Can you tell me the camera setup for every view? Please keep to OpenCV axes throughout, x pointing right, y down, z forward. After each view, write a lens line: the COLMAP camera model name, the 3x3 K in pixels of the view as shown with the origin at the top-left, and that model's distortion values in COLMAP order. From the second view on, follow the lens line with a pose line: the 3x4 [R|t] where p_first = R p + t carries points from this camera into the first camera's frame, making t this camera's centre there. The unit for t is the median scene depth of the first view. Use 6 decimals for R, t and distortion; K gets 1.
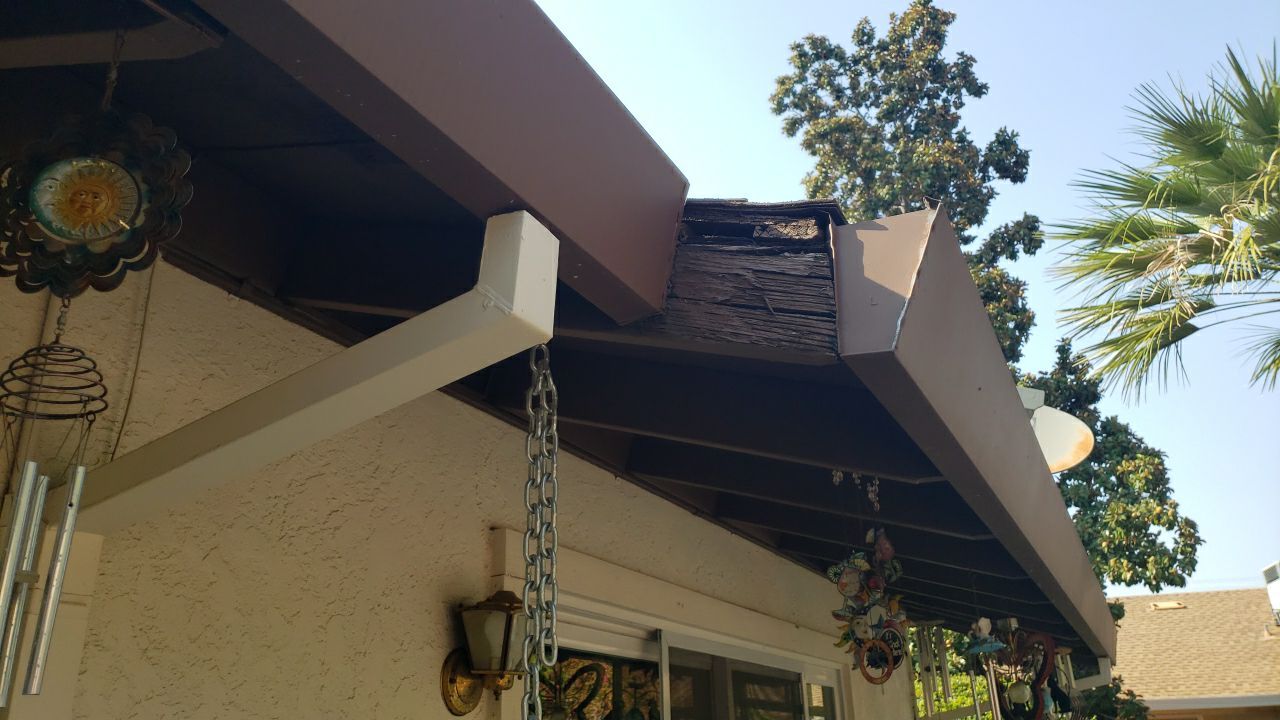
lens RADIAL K [[984.1, 0, 696.0], [0, 984.1, 356.4], [0, 0, 1]] dist [0.009466, -0.009074]
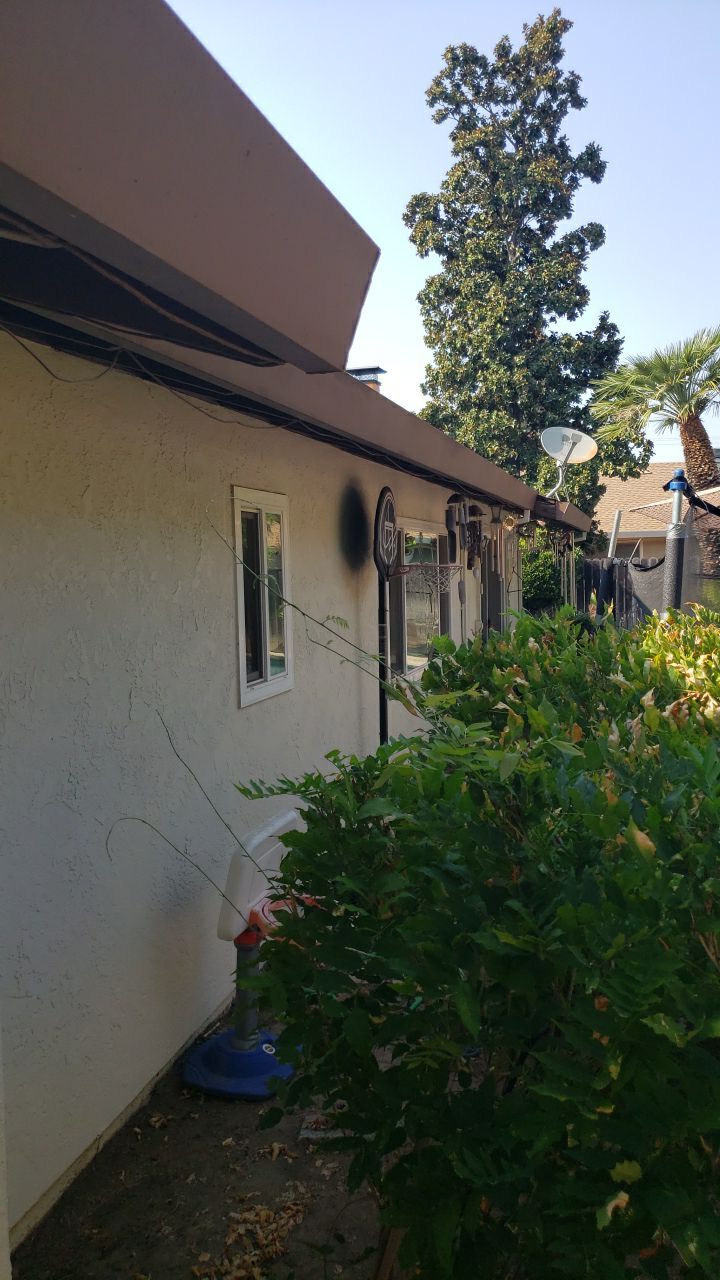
lens RADIAL K [[984.1, 0, 360.0], [0, 984.1, 640.0], [0, 0, 1]] dist [0.009466, -0.009074]
pose [[0.990151, 0.007910, 0.139782, -0.196274], [-0.070302, 0.891495, 0.447542, -0.199590], [-0.121075, -0.452961, 0.883271, -0.494930]]
